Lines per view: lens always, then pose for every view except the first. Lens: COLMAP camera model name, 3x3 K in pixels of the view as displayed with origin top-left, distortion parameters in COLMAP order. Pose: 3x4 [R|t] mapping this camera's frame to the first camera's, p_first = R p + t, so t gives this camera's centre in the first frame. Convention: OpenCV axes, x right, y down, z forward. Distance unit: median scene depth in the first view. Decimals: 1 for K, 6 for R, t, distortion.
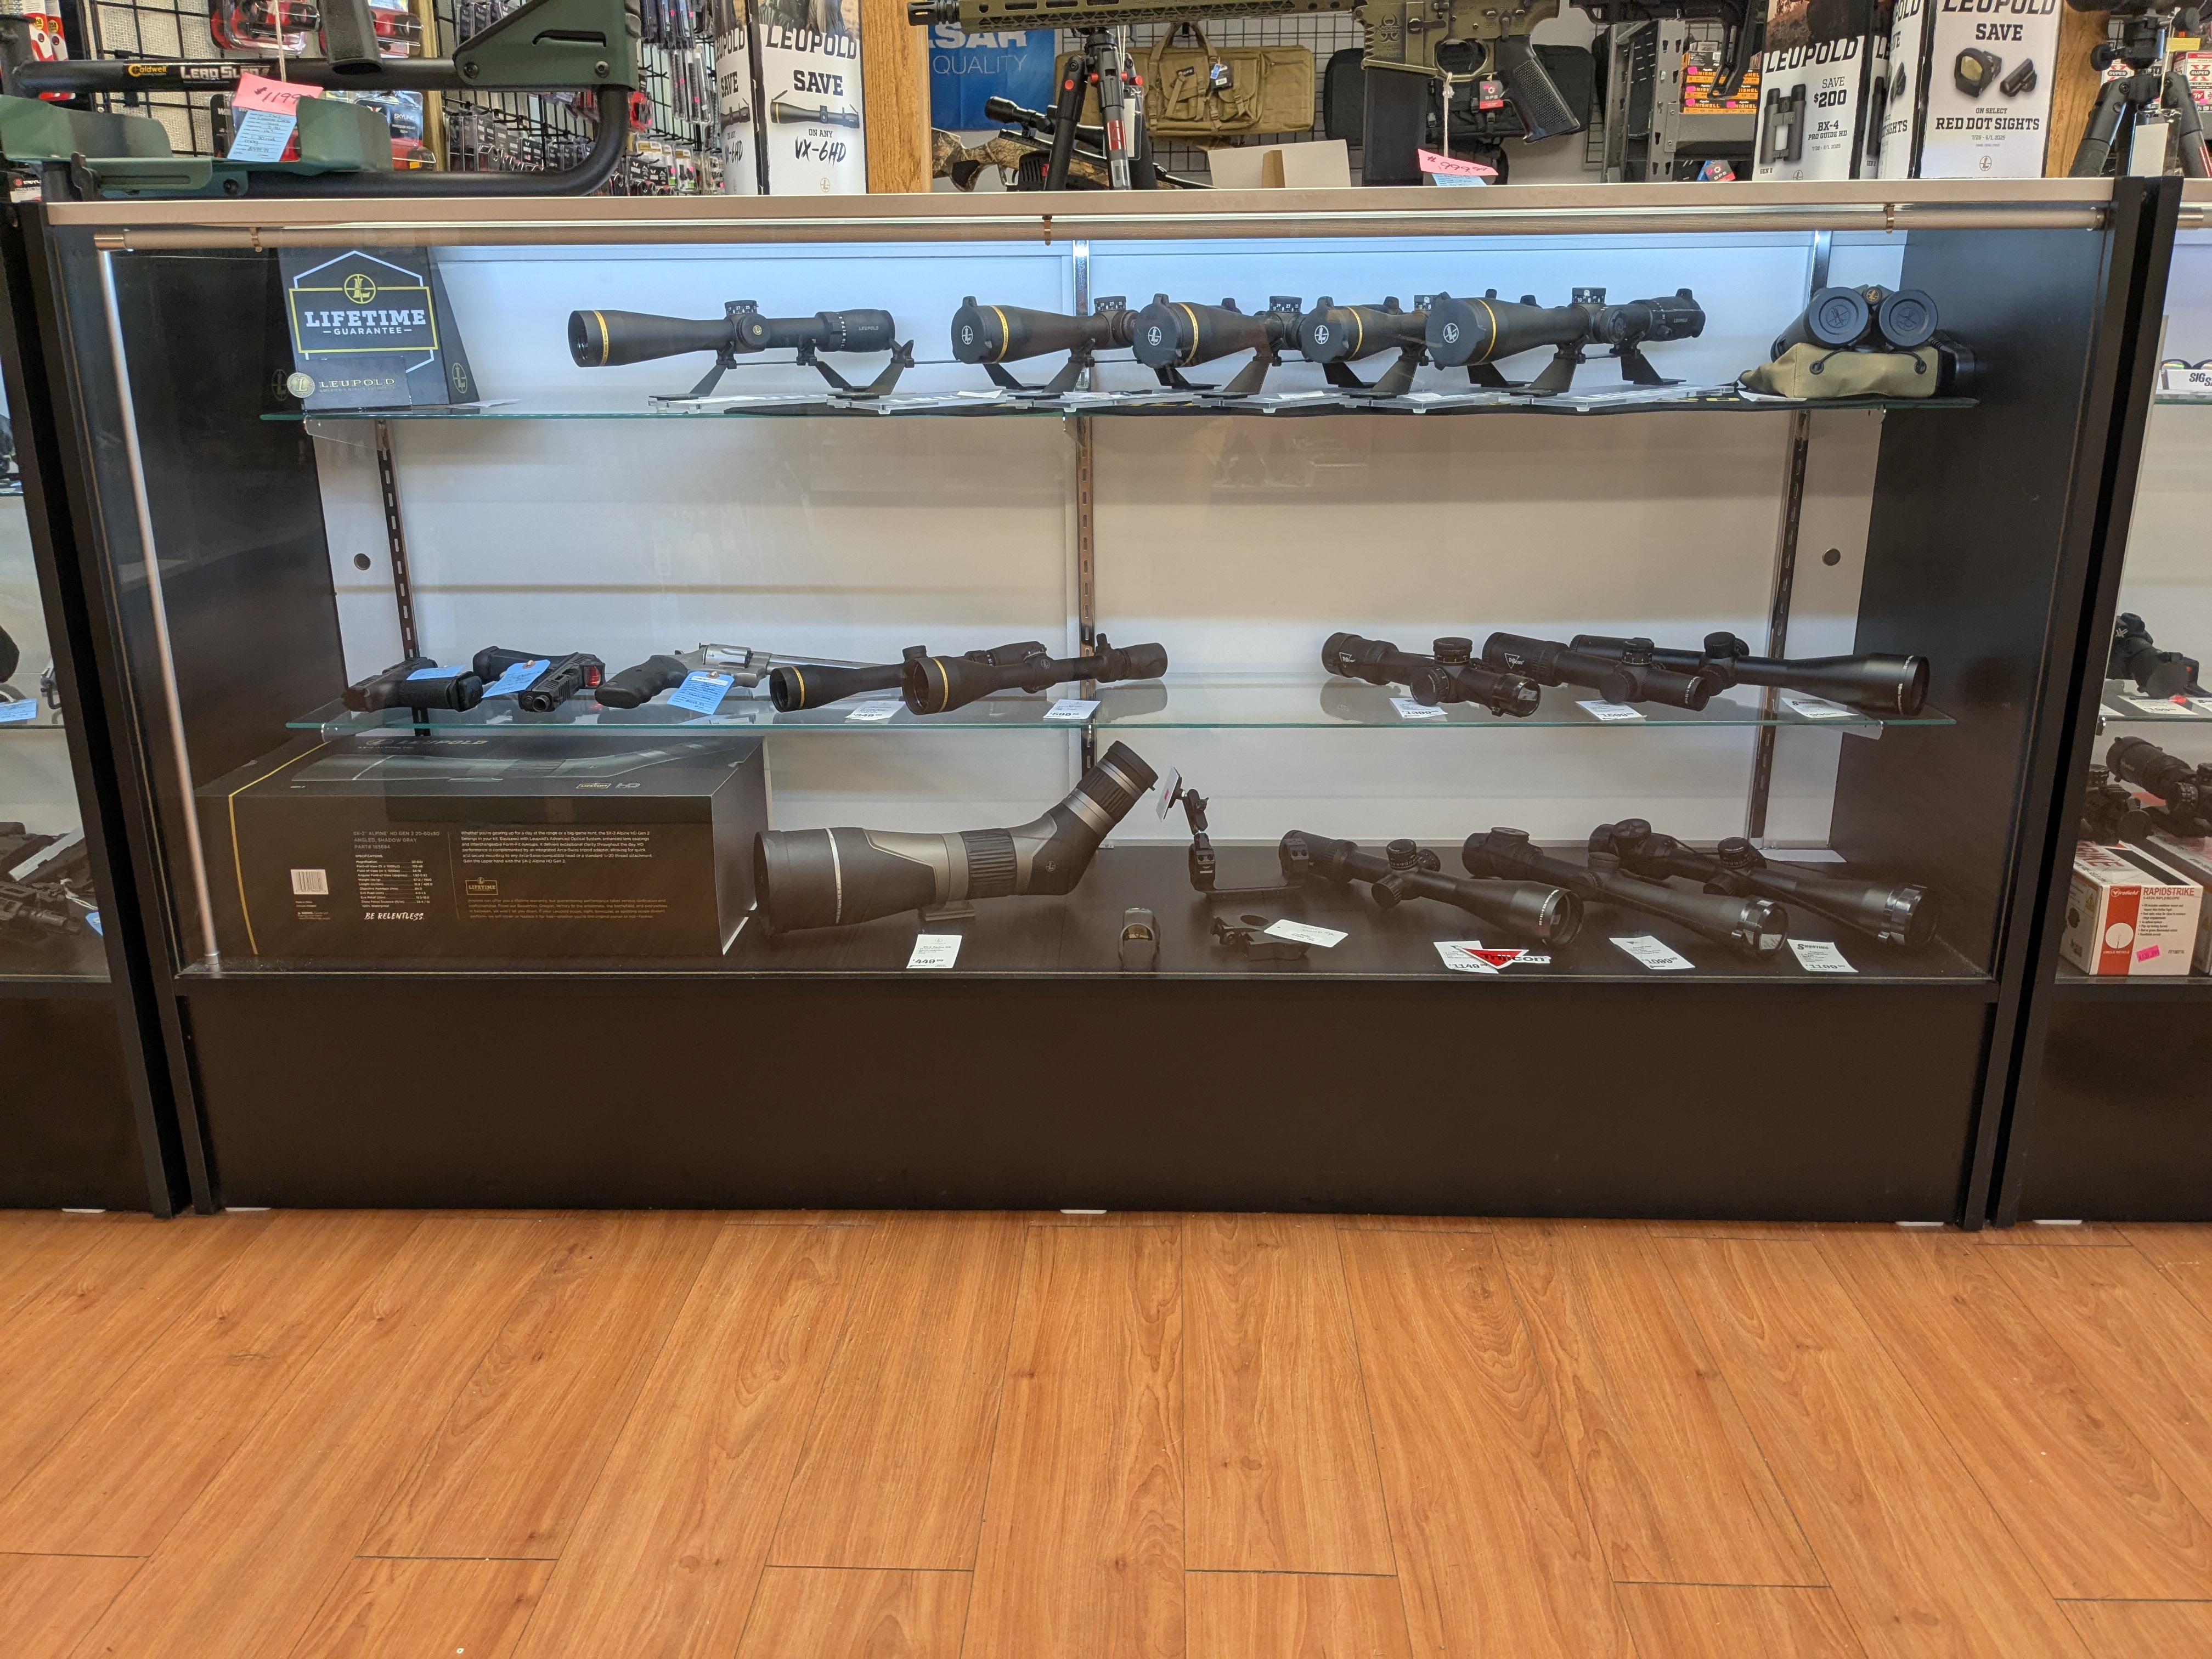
lens RADIAL K [[1736.8, 0, 1102.6], [0, 1736.8, 832.4], [0, 0, 1]] dist [0.007309, 0.001889]
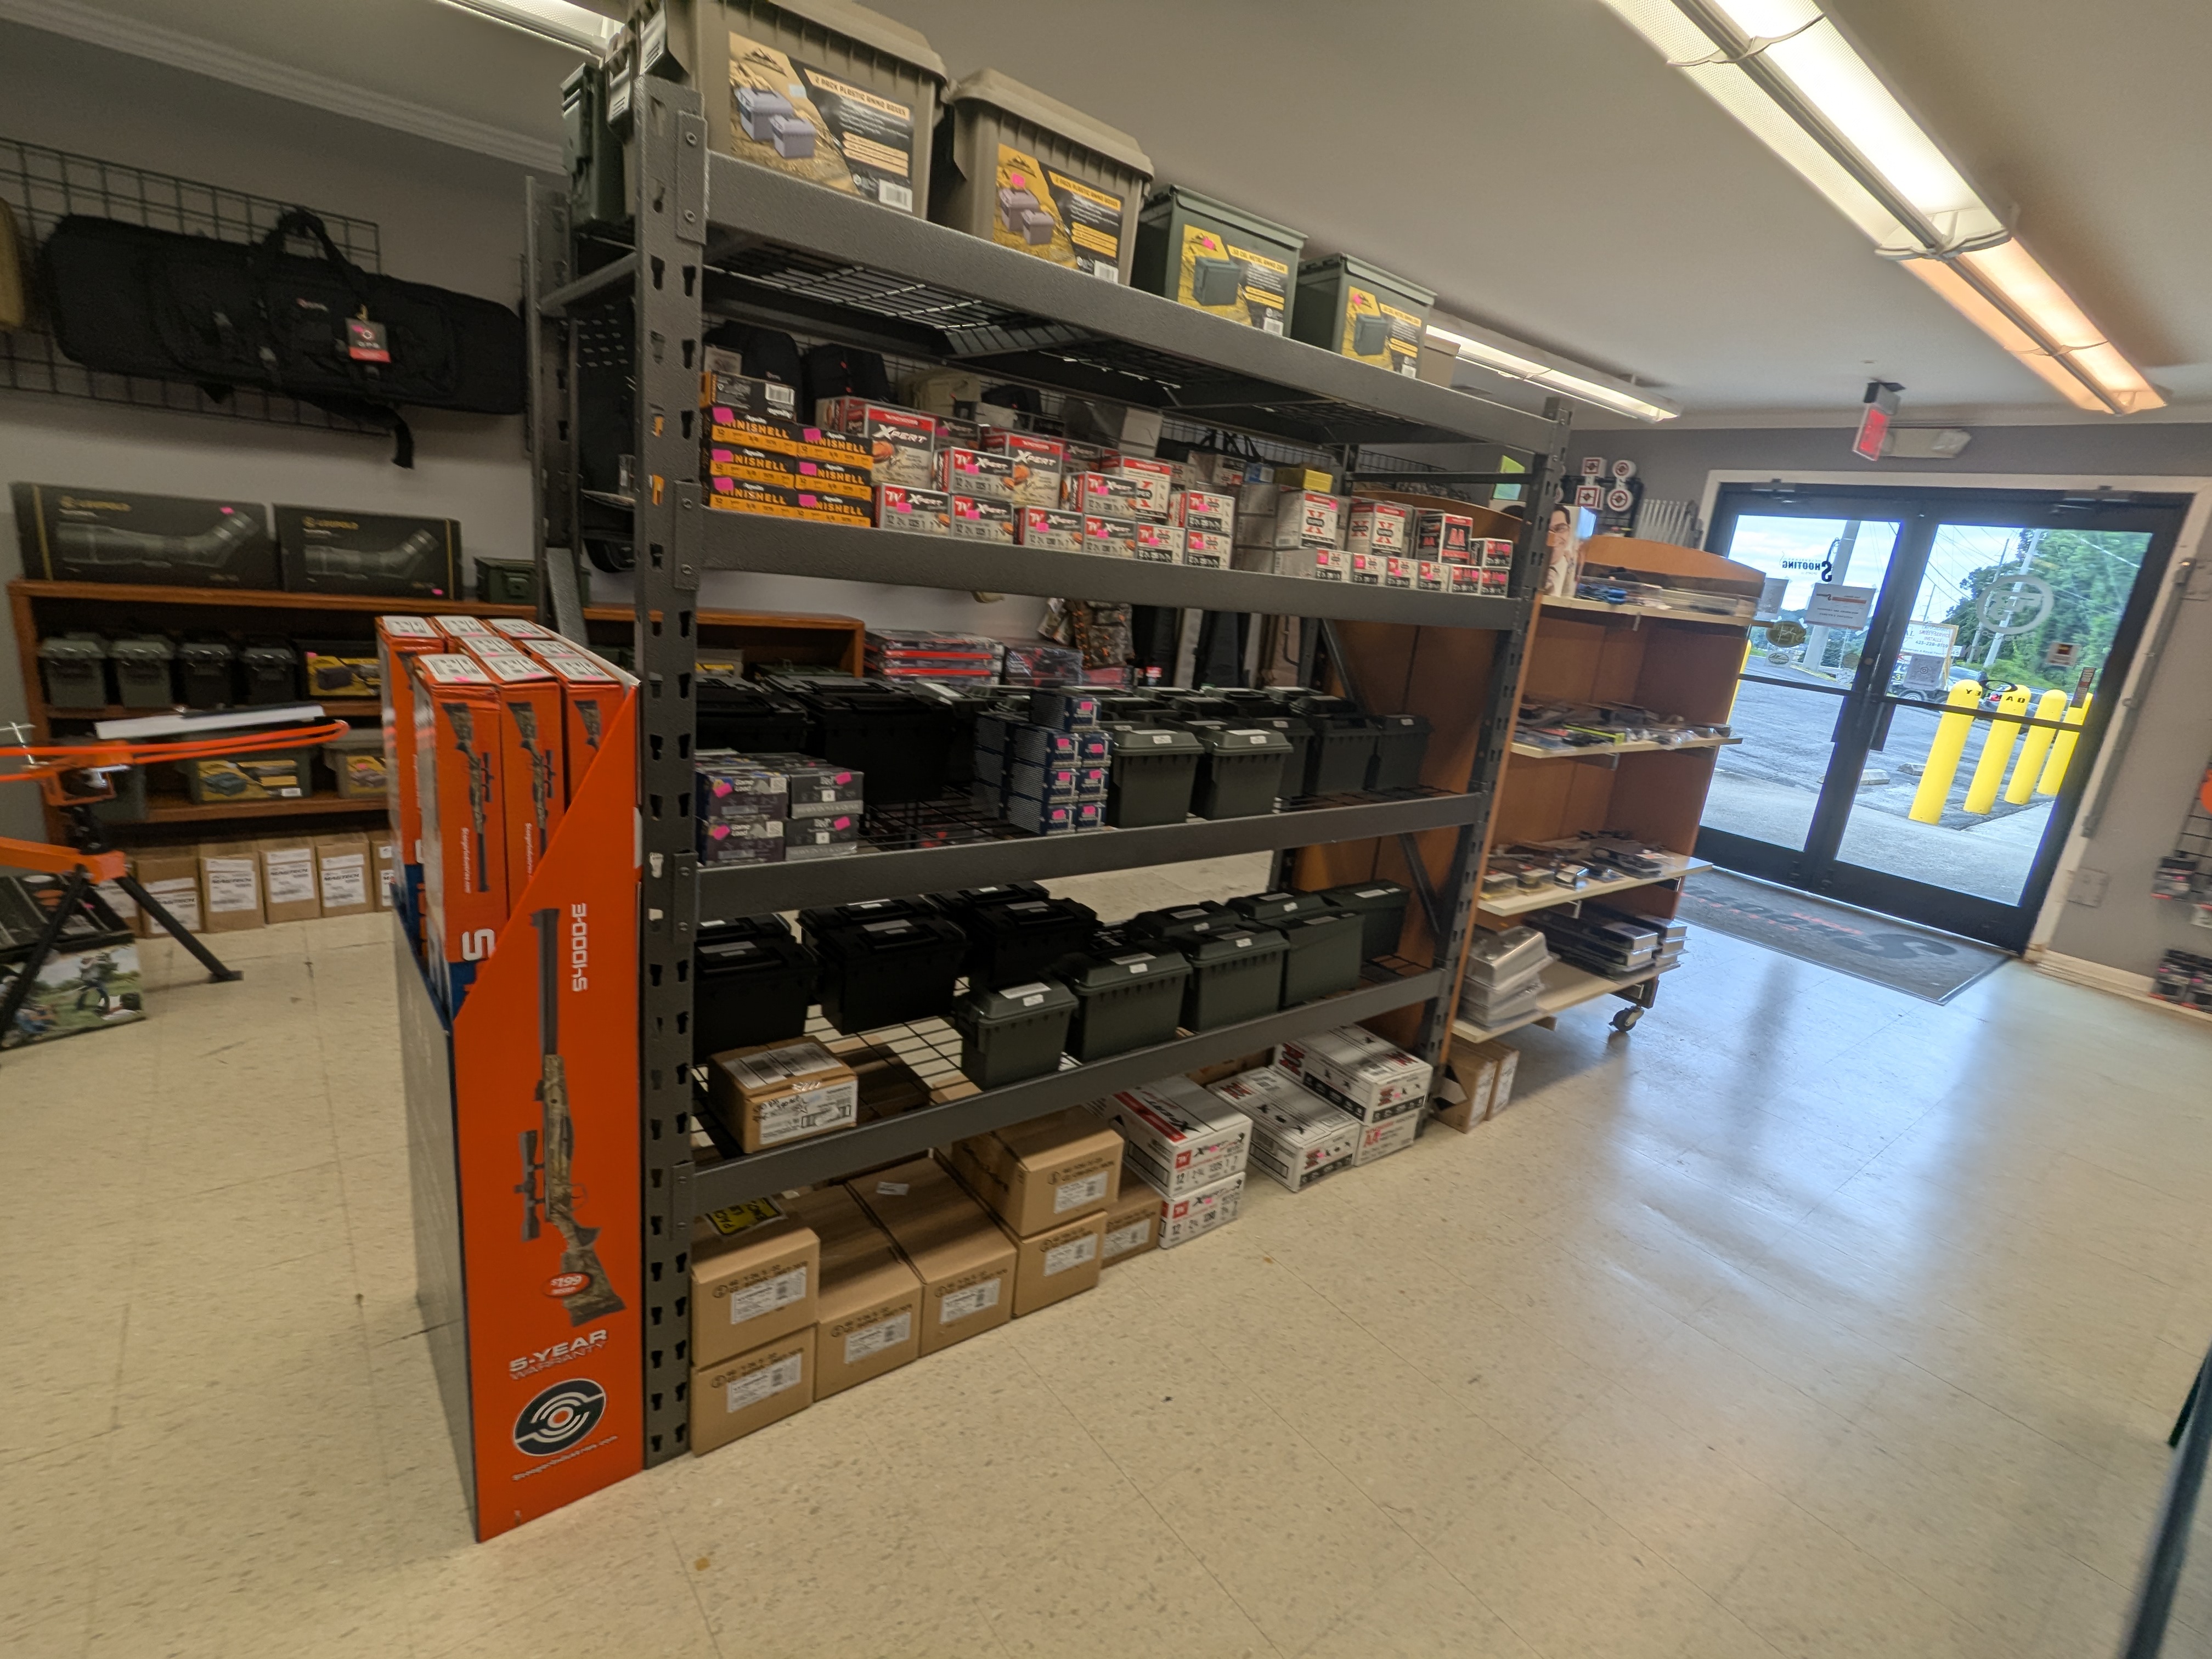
lens RADIAL K [[1045.7, 0, 1109.6], [0, 1045.7, 833.9], [0, 0, 1]] dist [-0.000874, 0.001295]
pose [[0.744535, -0.080720, 0.662685, 0.216334], [0.069821, 0.996634, 0.042953, -0.320215], [-0.663922, 0.014289, 0.747665, 0.702685]]
